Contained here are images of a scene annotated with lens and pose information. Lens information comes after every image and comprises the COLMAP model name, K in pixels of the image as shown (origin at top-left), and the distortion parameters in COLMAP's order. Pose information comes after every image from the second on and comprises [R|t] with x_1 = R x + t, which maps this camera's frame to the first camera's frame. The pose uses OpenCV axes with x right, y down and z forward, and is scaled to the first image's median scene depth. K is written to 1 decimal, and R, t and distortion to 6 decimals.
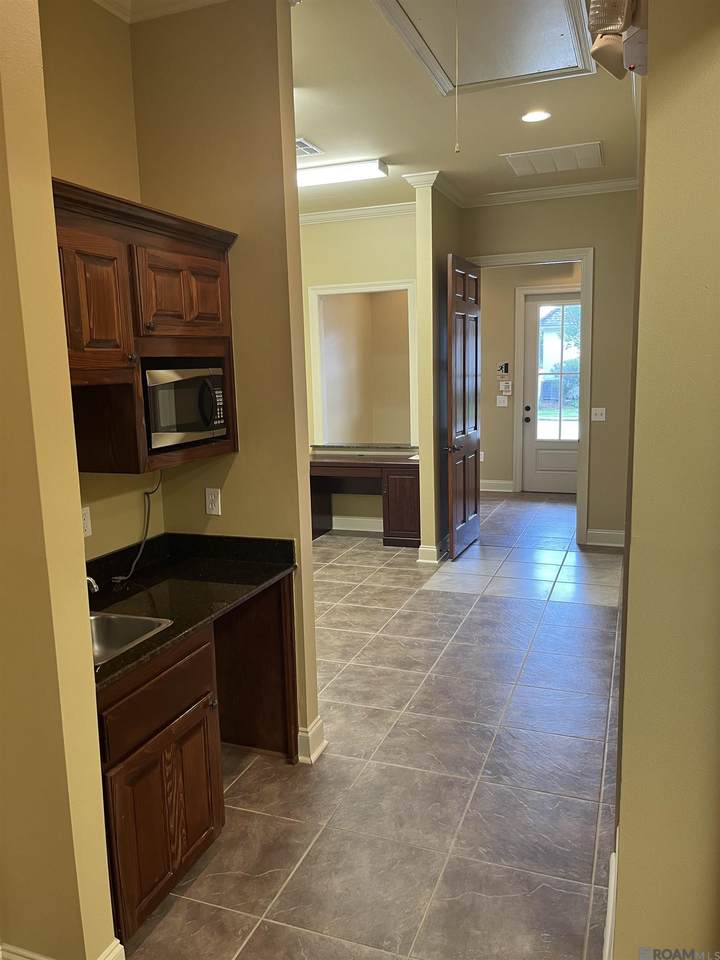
lens RADIAL K [[738.6, 0, 362.4], [0, 738.6, 482.3], [0, 0, 1]] dist [0.075367, -0.111356]
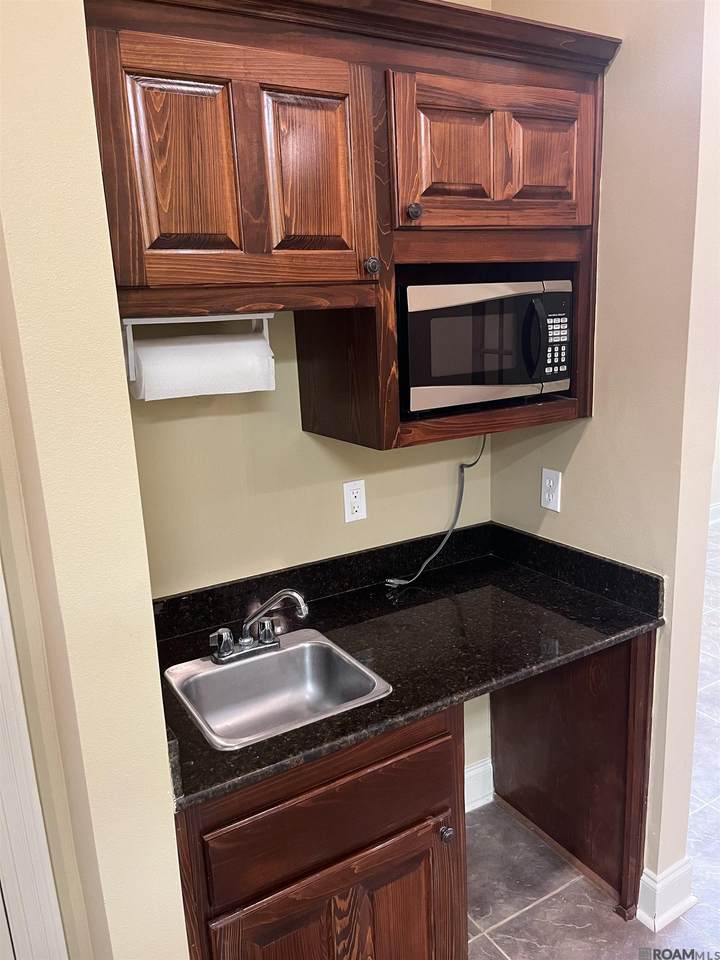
lens RADIAL K [[738.6, 0, 362.4], [0, 738.6, 482.3], [0, 0, 1]] dist [0.075367, -0.111356]
pose [[0.786327, 0.137418, -0.602334, 0.069226], [-0.077453, 0.989184, 0.124562, -0.054770], [0.612936, -0.051294, 0.788466, 0.420361]]
